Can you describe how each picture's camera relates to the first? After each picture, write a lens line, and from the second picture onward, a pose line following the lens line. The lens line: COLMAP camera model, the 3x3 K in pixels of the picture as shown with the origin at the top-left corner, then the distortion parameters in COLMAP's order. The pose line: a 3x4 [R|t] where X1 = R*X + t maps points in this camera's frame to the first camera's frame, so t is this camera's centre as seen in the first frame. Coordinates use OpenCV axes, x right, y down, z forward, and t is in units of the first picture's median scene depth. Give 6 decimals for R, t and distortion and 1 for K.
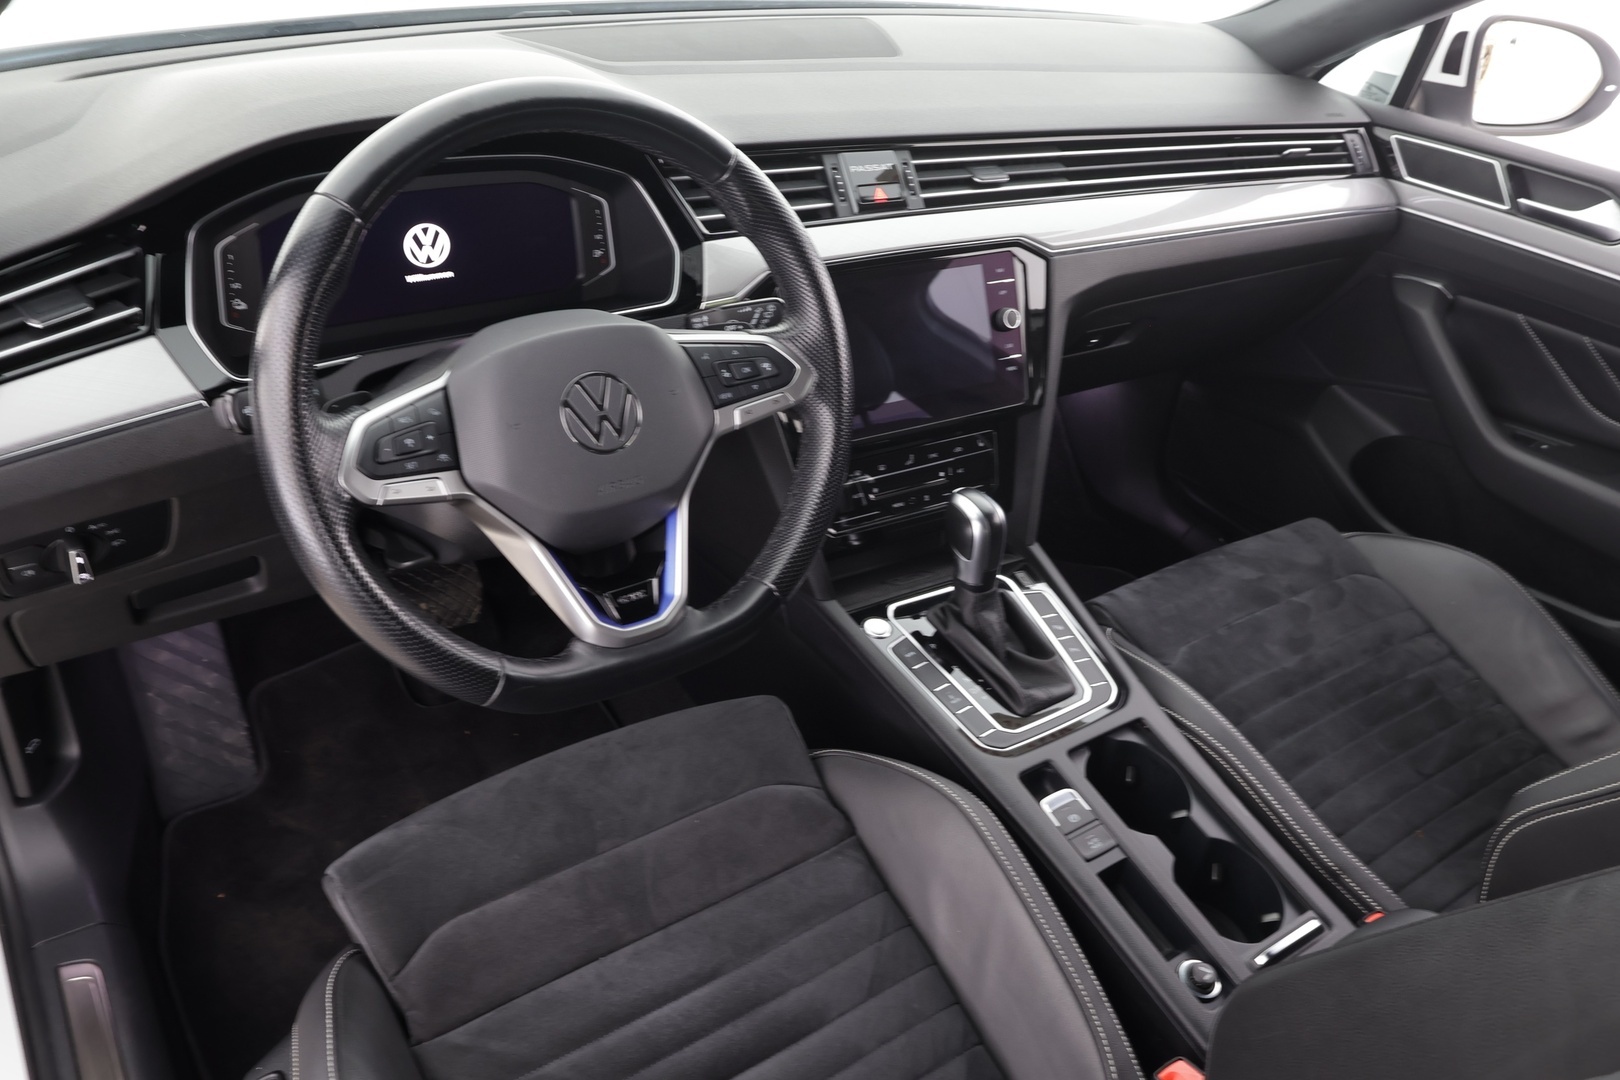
lens RADIAL K [[1251.3, 0, 820.8], [0, 1251.3, 548.3], [0, 0, 1]] dist [0.008333, 0.001155]
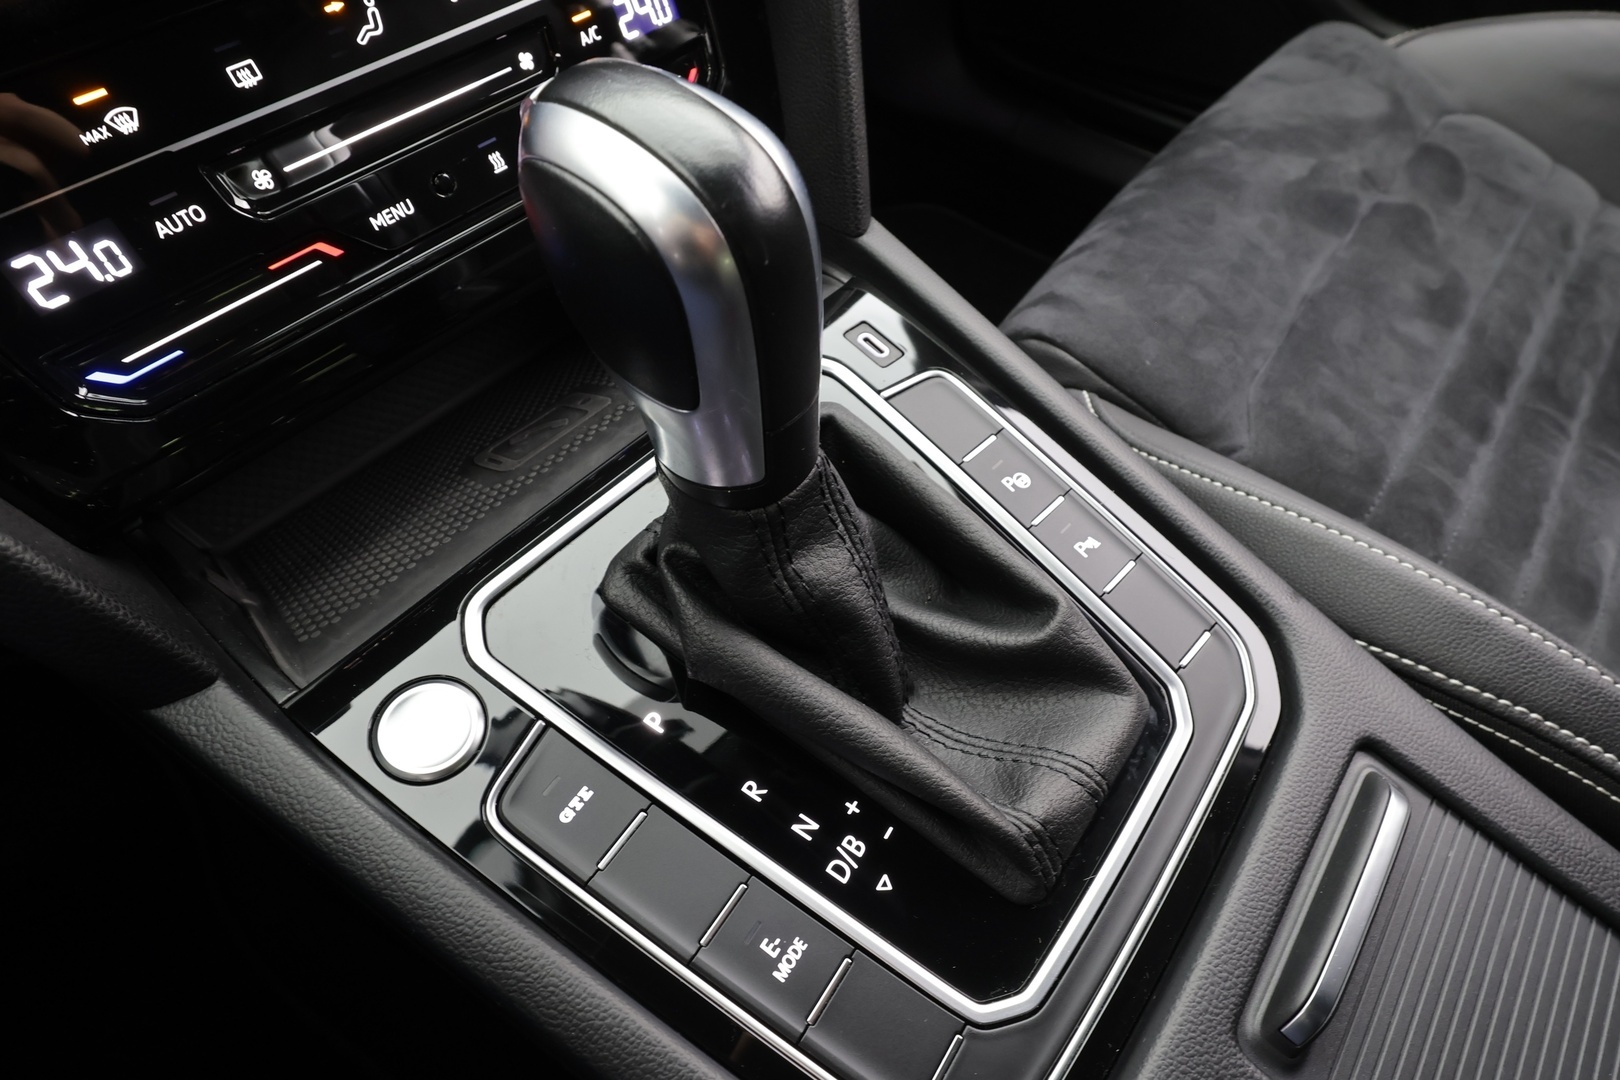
lens RADIAL K [[936.6, 0, 816.7], [0, 936.6, 544.1], [0, 0, 1]] dist [0.006874, 0.000583]
pose [[0.952132, -0.283284, 0.114864, 0.120354], [0.224729, 0.903401, 0.365188, -0.027272], [-0.207221, -0.321894, 0.923820, 0.877932]]
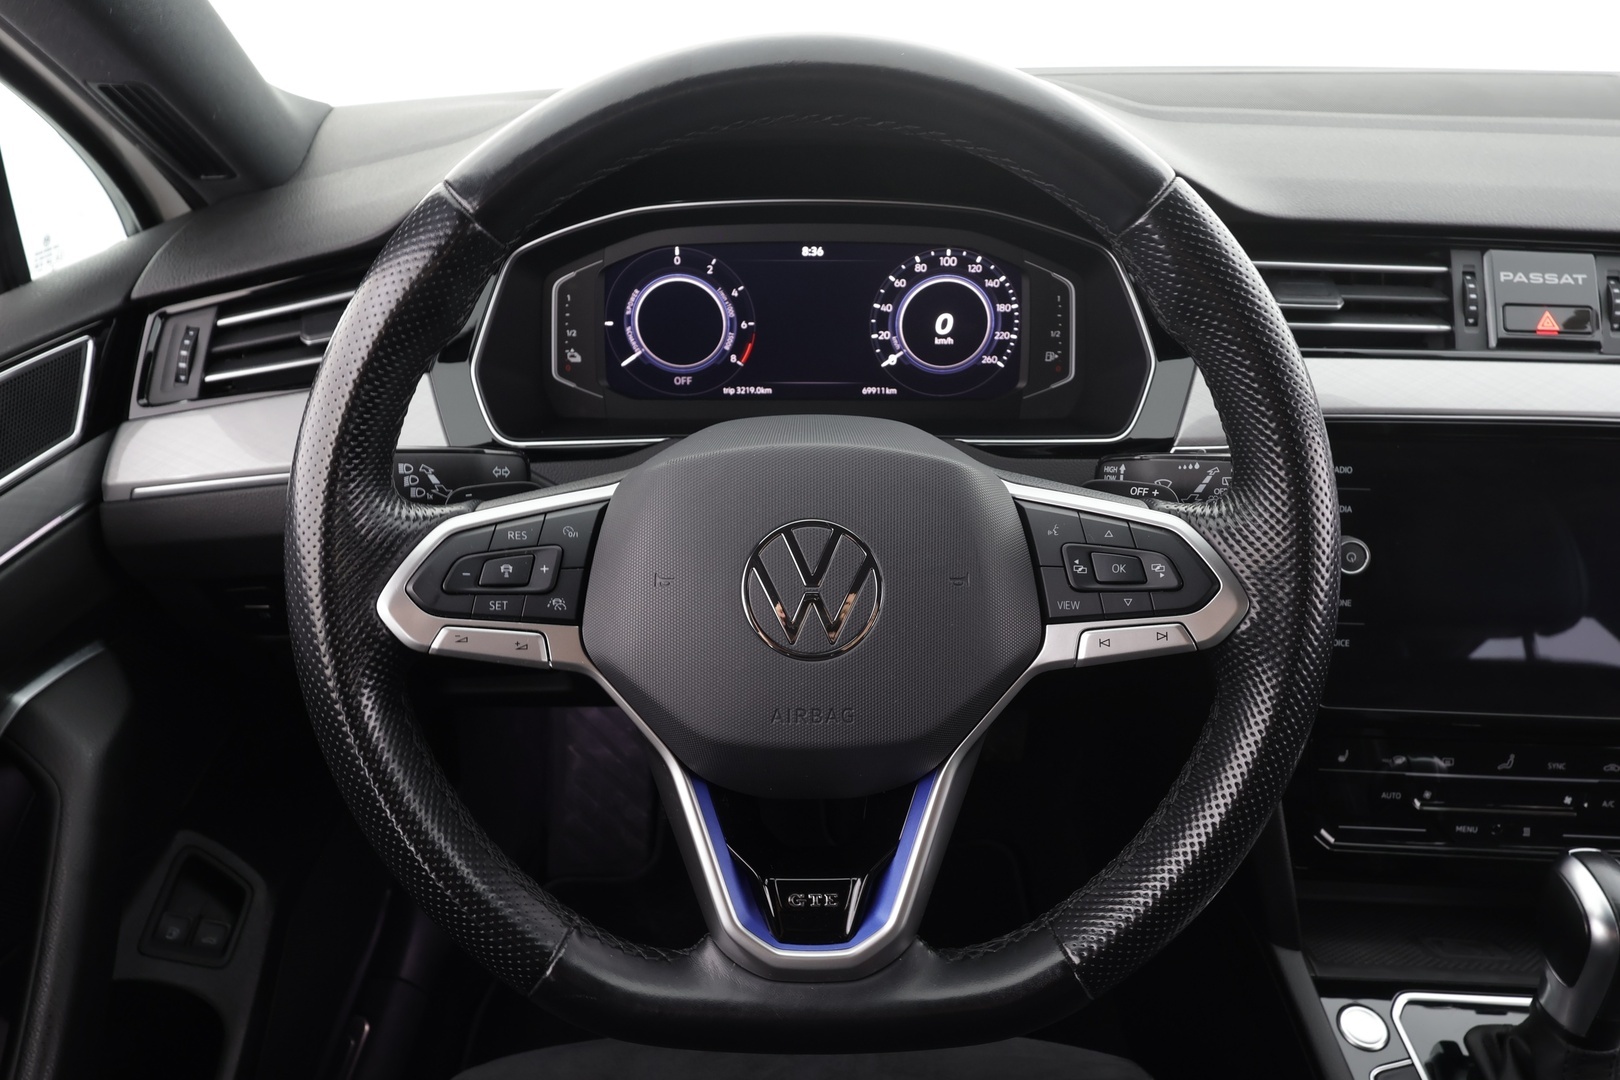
lens RADIAL K [[1142.0, 0, 807.1], [0, 1142.0, 540.7], [0, 0, 1]] dist [-0.001783, 0.008451]
pose [[0.813321, 0.206544, -0.543920, 0.084625], [-0.254041, 0.967111, -0.012623, -0.092301], [0.523424, 0.148445, 0.839042, 0.404621]]
